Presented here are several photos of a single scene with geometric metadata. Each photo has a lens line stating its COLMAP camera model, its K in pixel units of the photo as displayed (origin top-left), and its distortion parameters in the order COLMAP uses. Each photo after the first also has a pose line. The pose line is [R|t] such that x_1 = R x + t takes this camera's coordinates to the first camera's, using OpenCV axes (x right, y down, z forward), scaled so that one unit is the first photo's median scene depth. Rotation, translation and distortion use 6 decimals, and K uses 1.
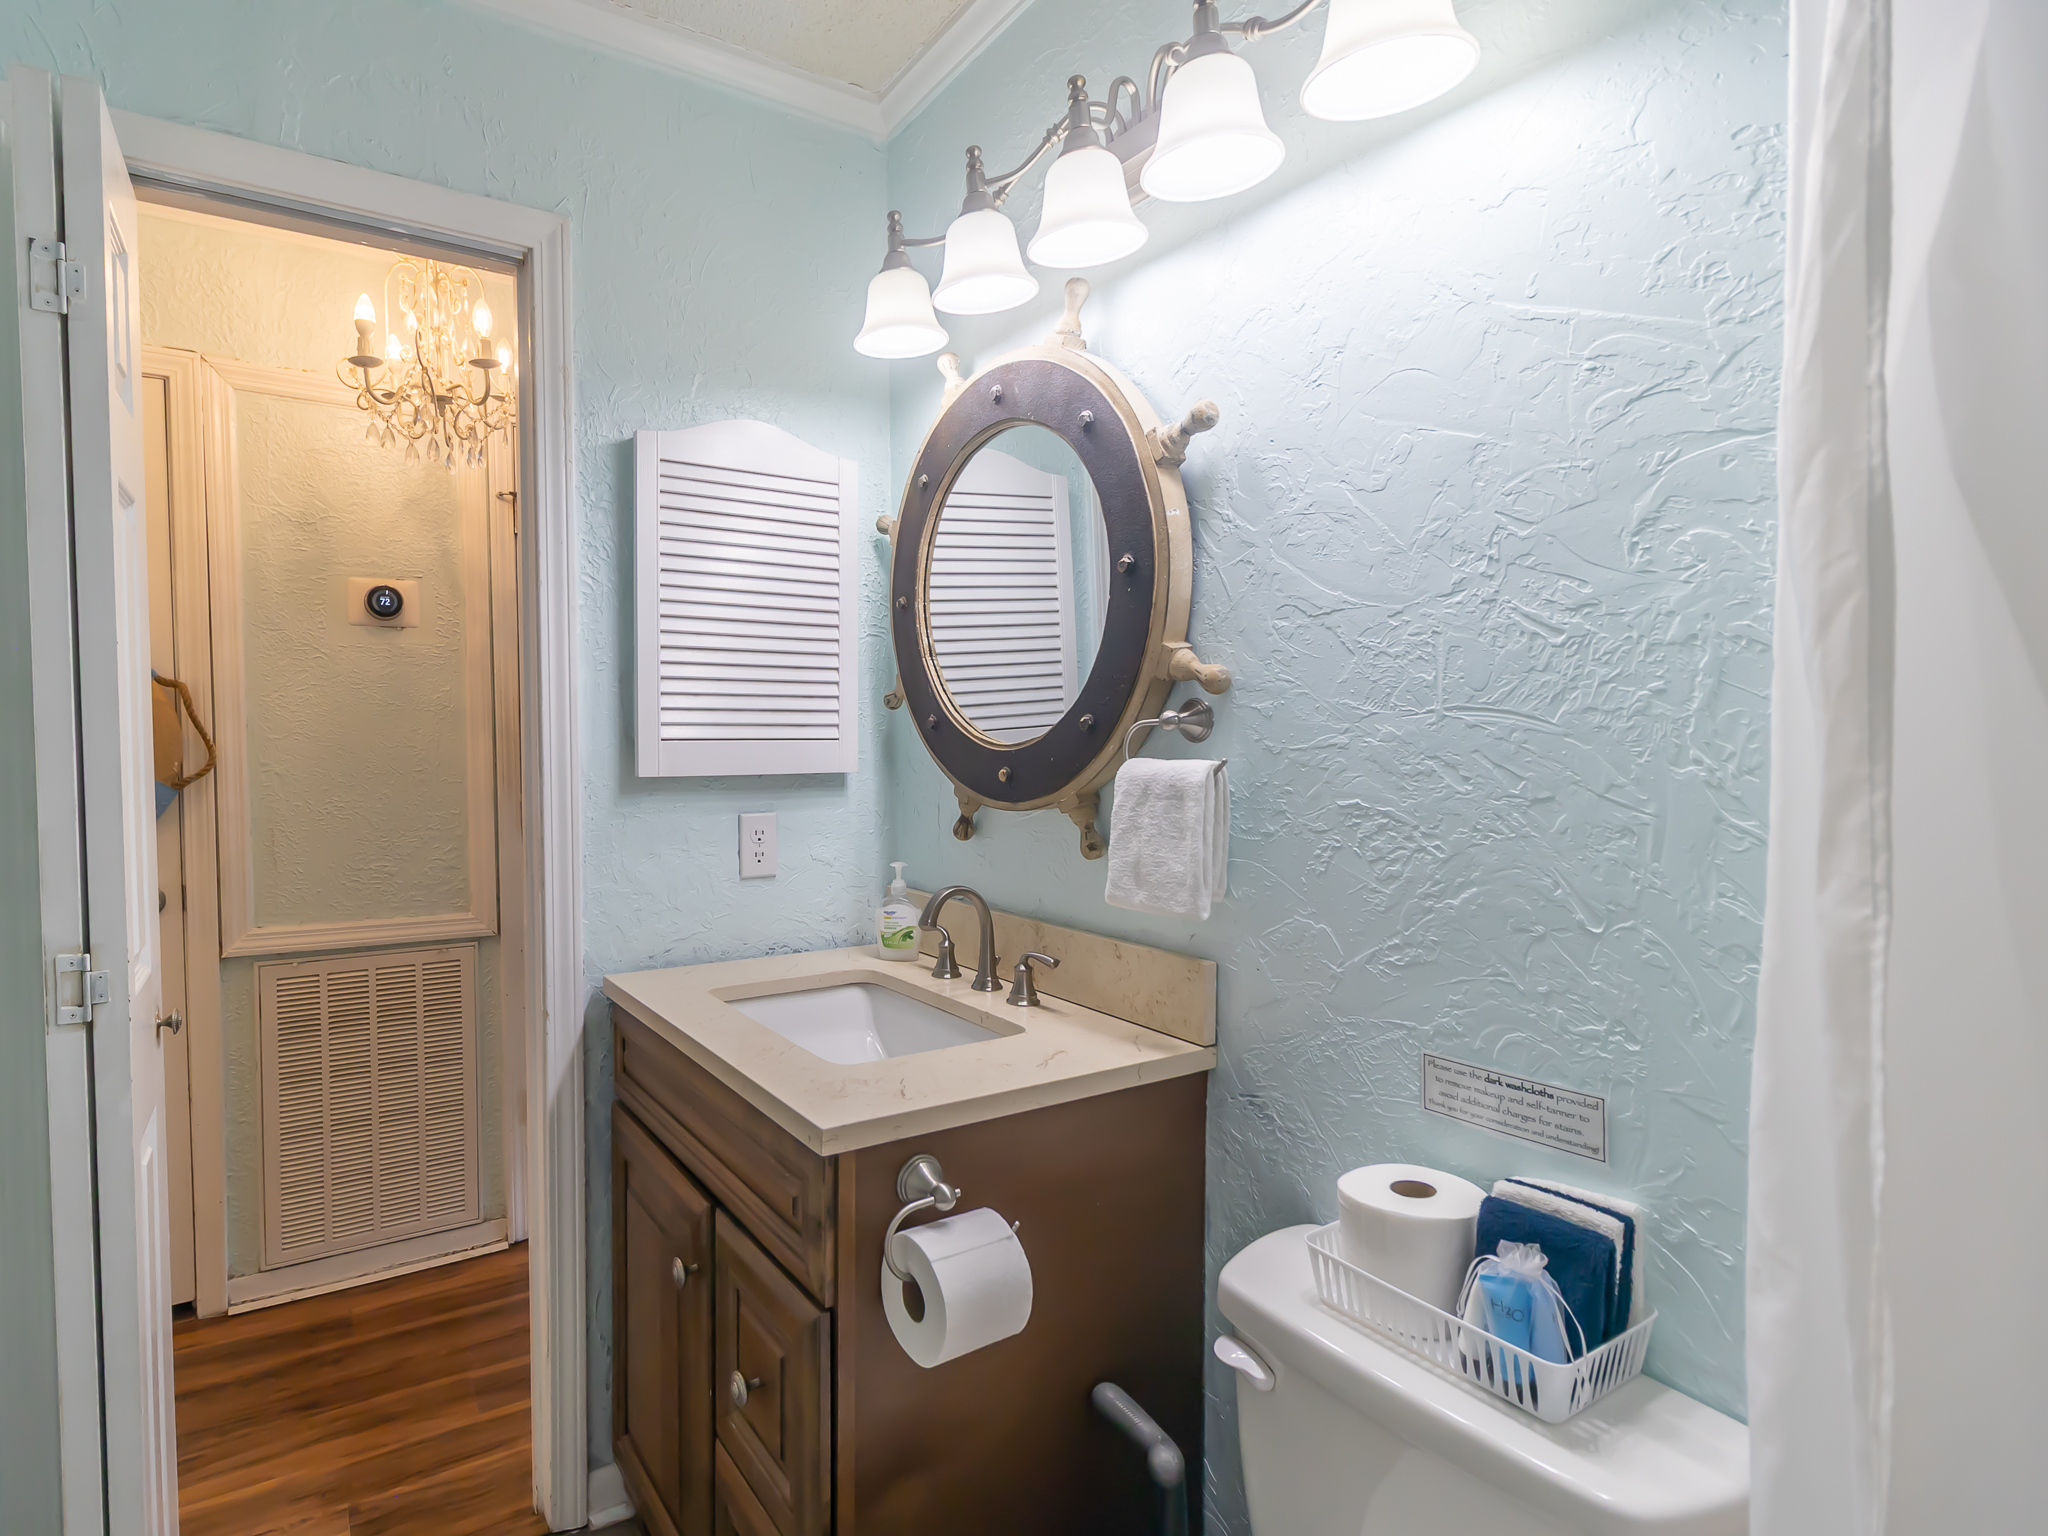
lens RADIAL K [[1104.5, 0, 942.1], [0, 1104.5, 747.3], [0, 0, 1]] dist [0.001845, 0.000688]
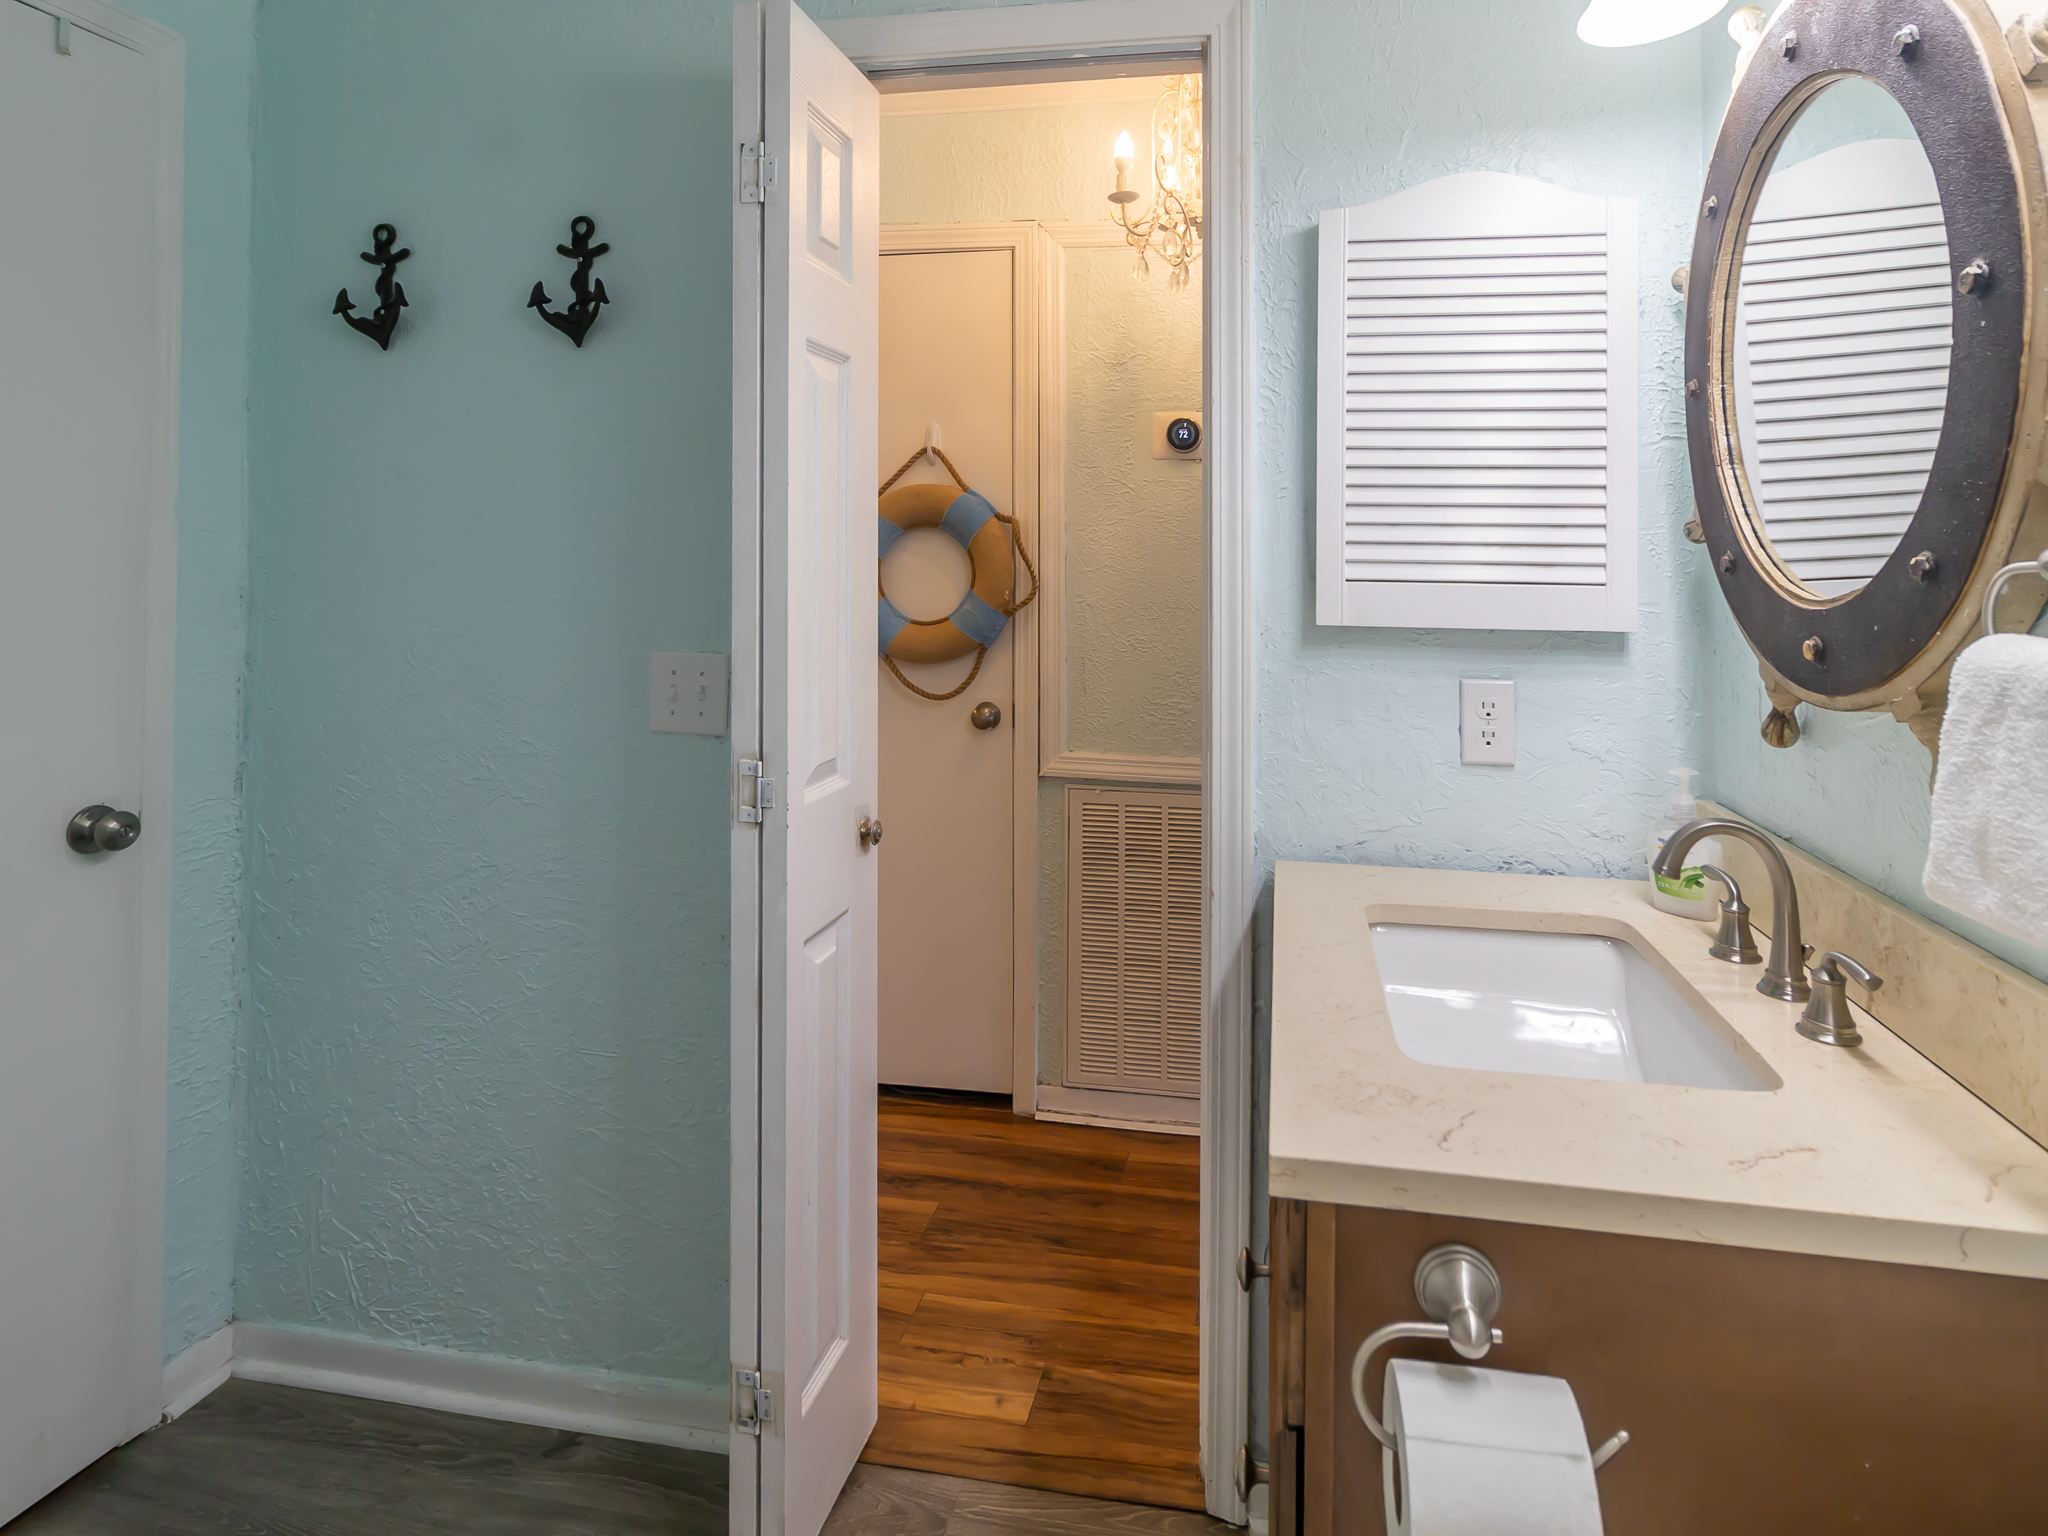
lens RADIAL K [[1183.3, 0, 1026.0], [0, 1183.3, 521.7], [0, 0, 1]] dist [-0.000631, 0.000575]
pose [[0.737361, -0.012675, -0.675380, 0.204283], [-0.022772, 0.998789, -0.043607, -0.008392], [0.675115, 0.047534, 0.736180, 0.244879]]
